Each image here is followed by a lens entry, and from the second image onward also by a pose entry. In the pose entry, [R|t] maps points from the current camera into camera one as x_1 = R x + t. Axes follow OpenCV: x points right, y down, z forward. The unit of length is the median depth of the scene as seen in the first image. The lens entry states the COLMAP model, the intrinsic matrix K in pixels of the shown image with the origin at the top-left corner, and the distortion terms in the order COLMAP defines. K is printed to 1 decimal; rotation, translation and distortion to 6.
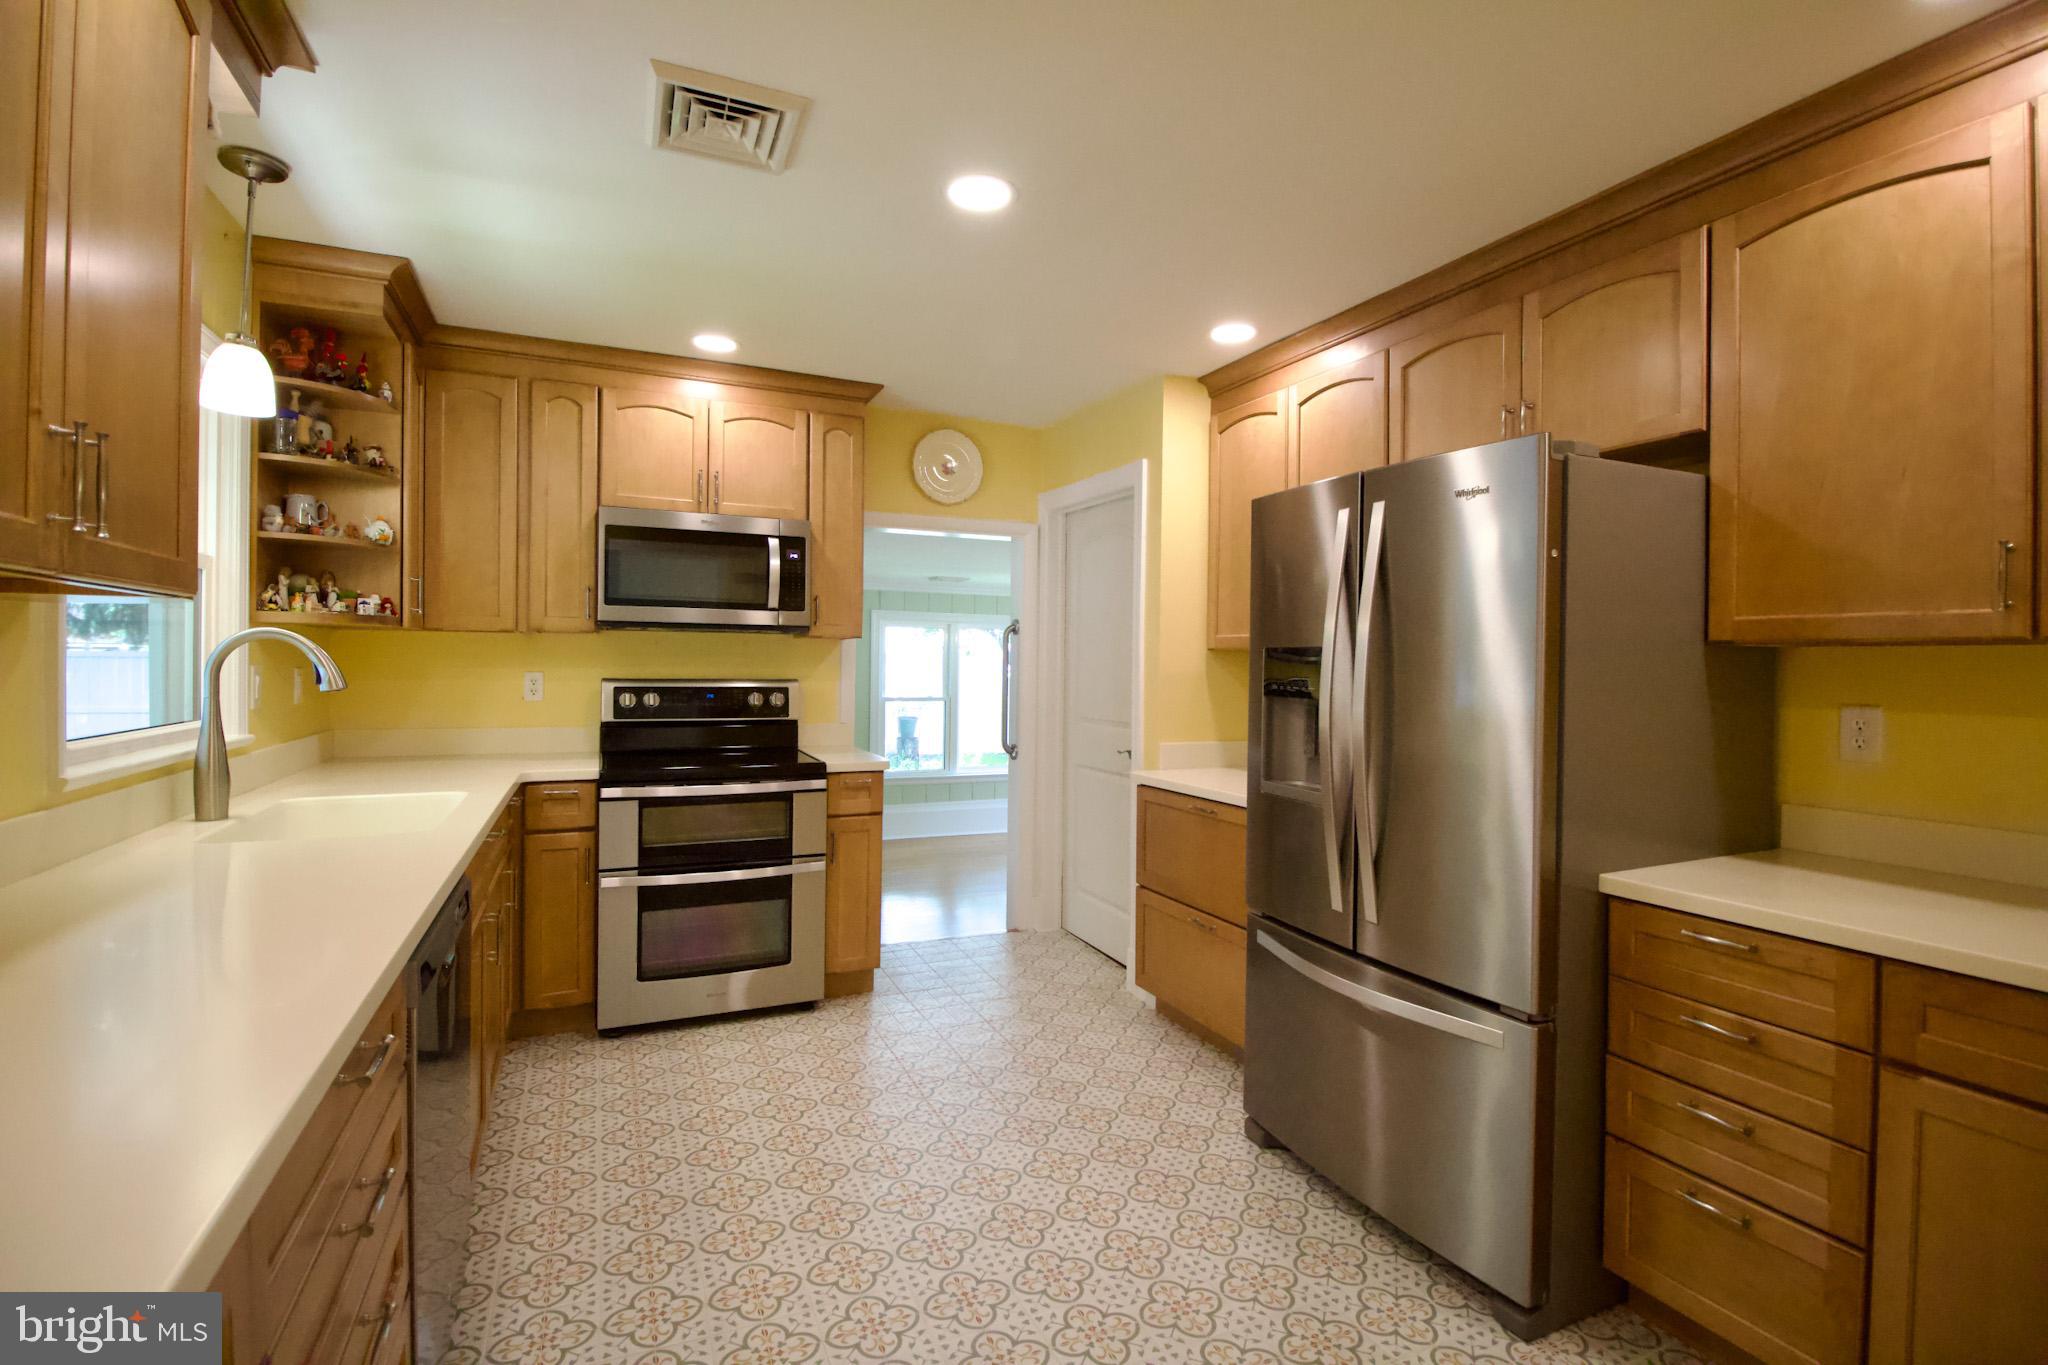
lens RADIAL K [[941.7, 0, 1043.0], [0, 941.7, 660.1], [0, 0, 1]] dist [0.000471, -0.014523]
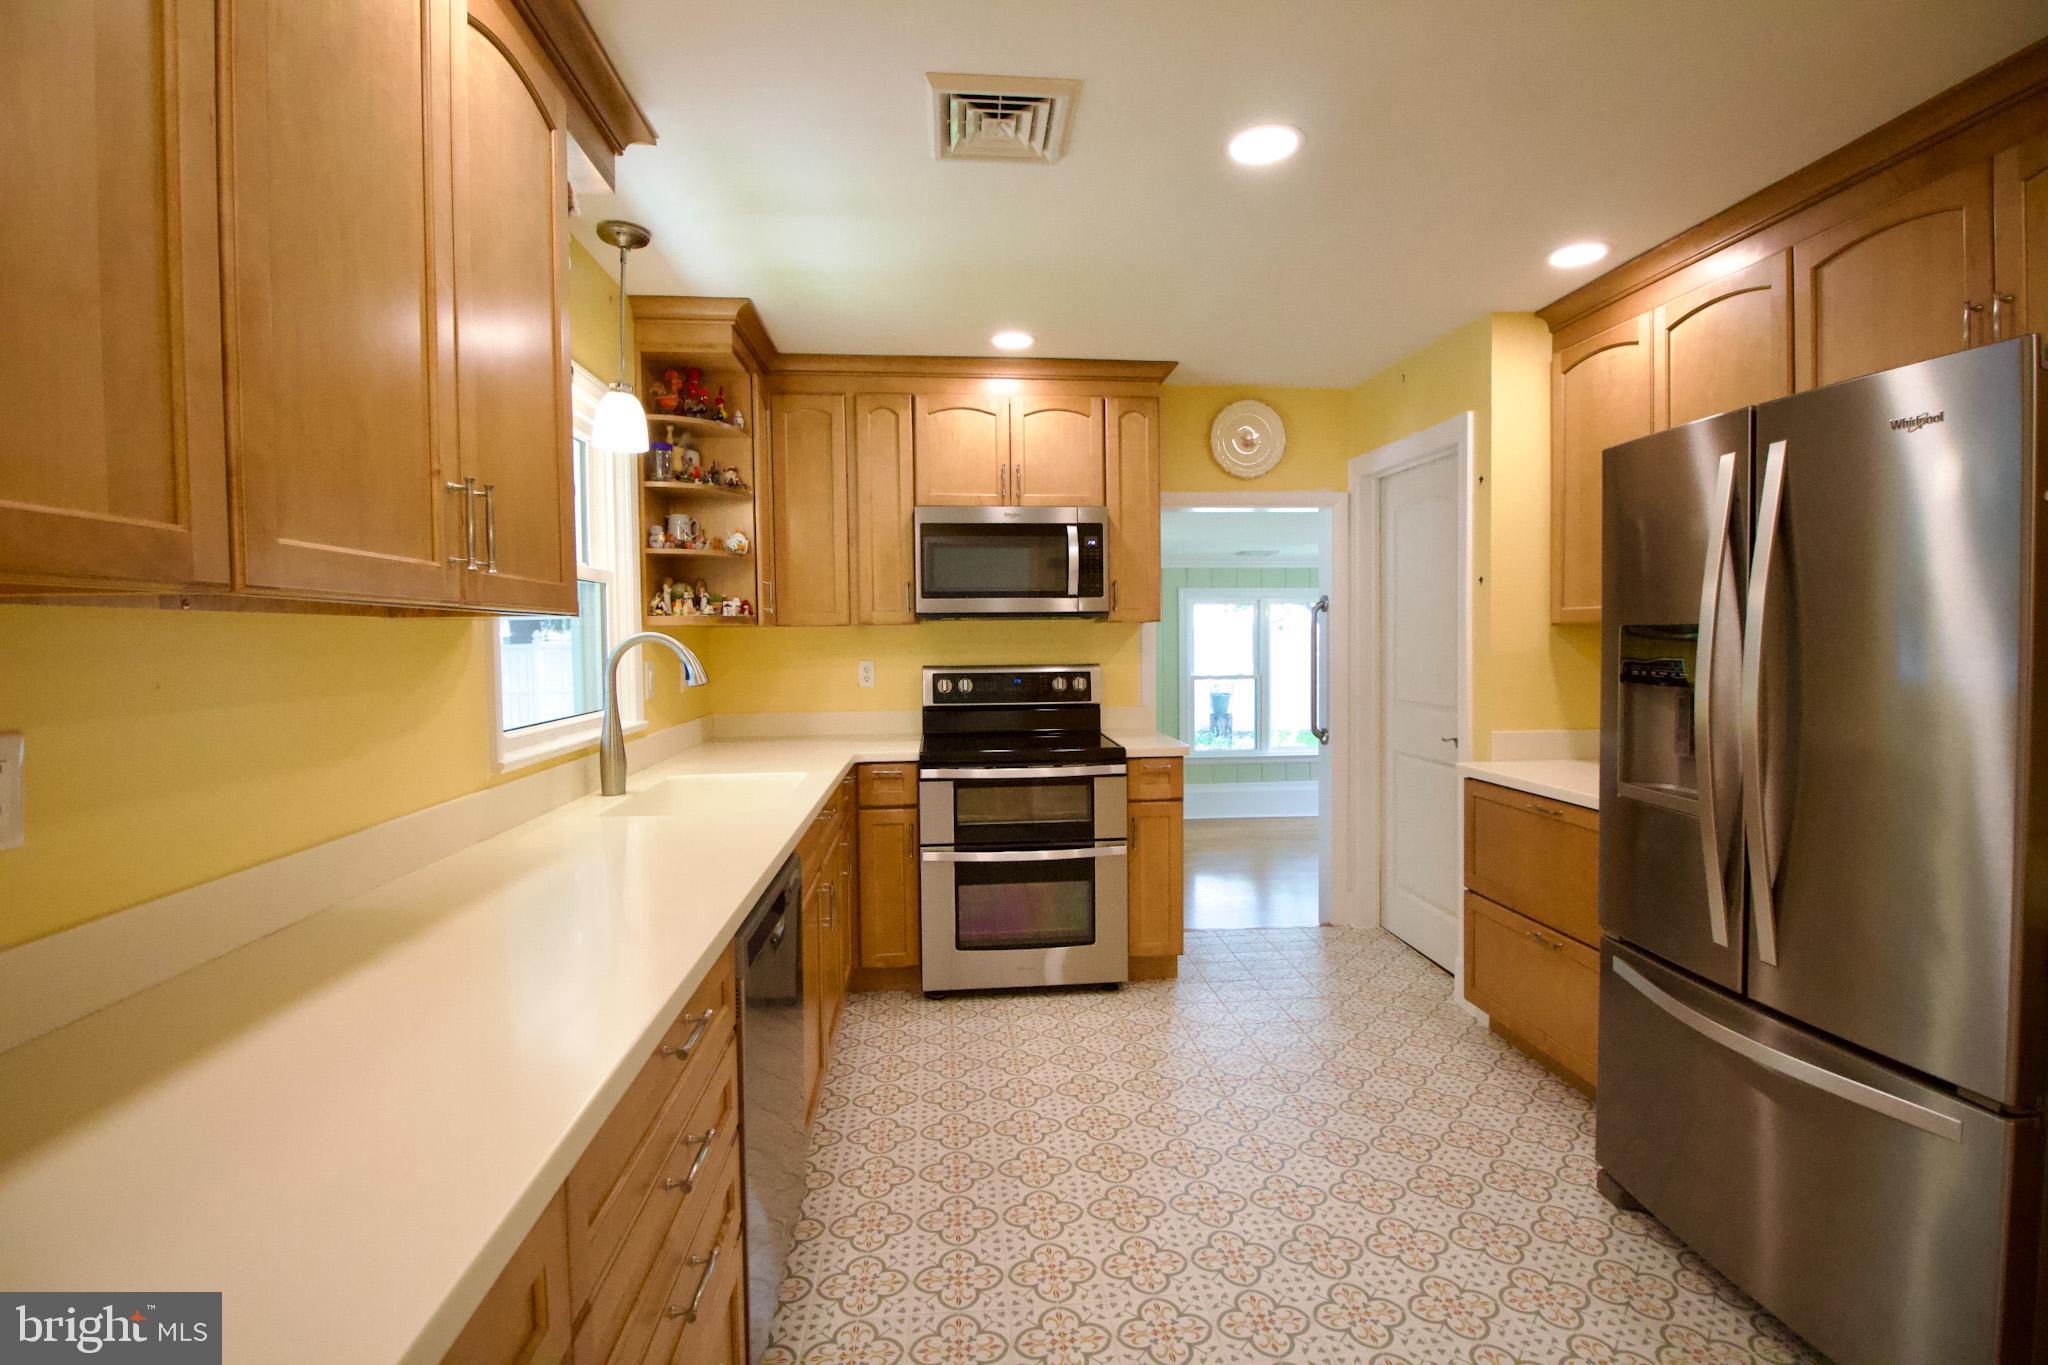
lens RADIAL K [[941.7, 0, 1043.0], [0, 941.7, 660.1], [0, 0, 1]] dist [0.000471, -0.014523]
pose [[0.945358, -0.013748, -0.325744, 0.017284], [0.022549, 0.999475, 0.023260, -0.011673], [0.325253, -0.029335, 0.945172, 0.030110]]
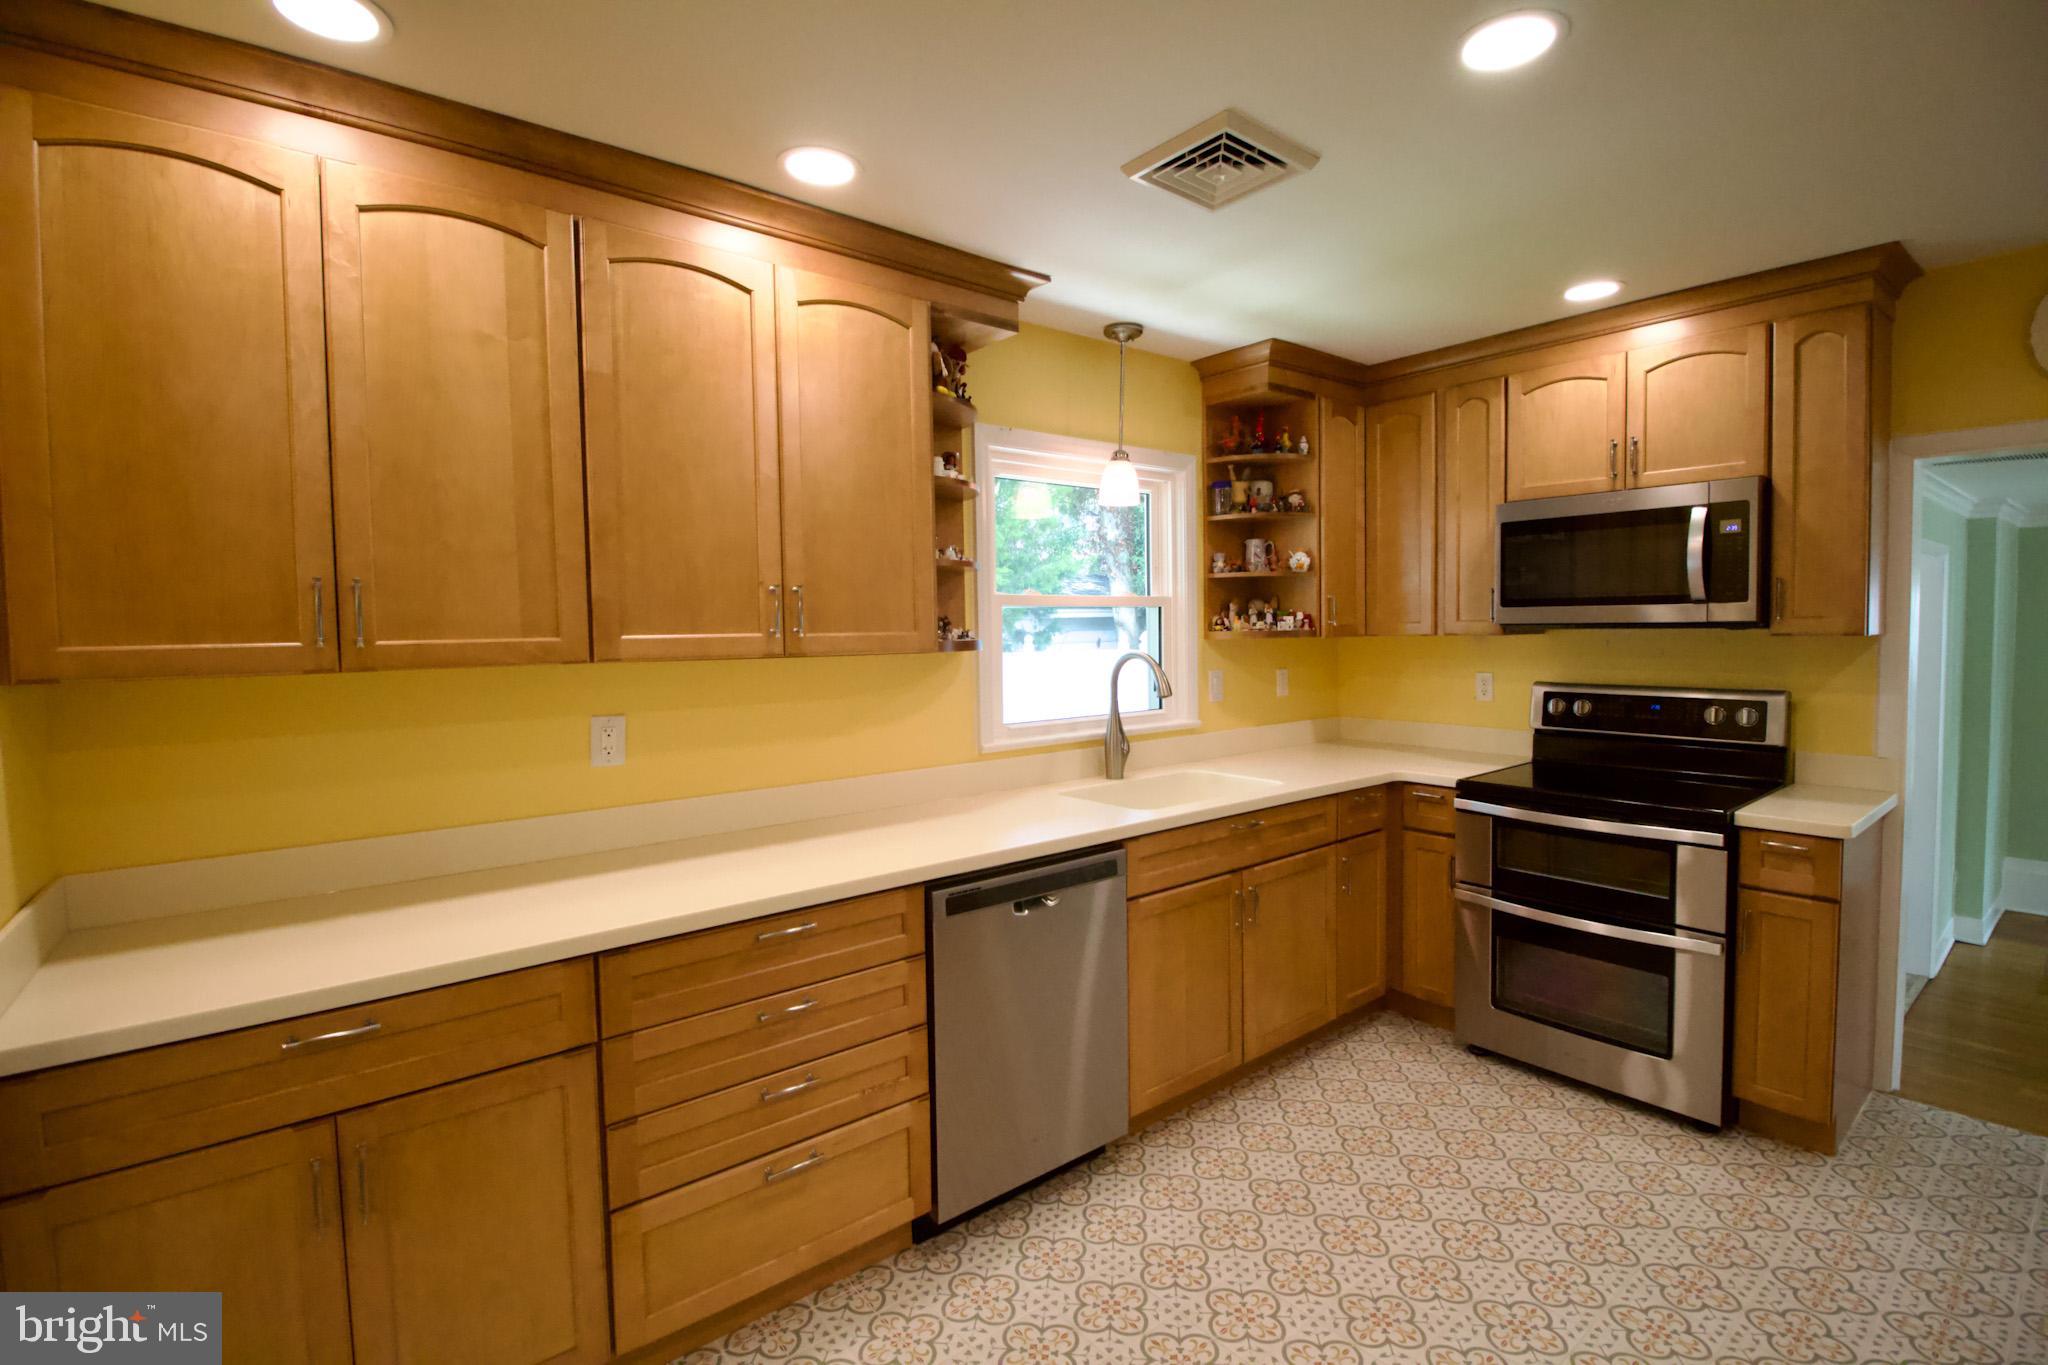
lens RADIAL K [[941.7, 0, 1043.0], [0, 941.7, 660.1], [0, 0, 1]] dist [0.000471, -0.014523]
pose [[0.254506, 0.019812, -0.966868, 0.394550], [0.018583, 0.999505, 0.025373, -0.043867], [0.966893, -0.024425, 0.254012, 0.354056]]
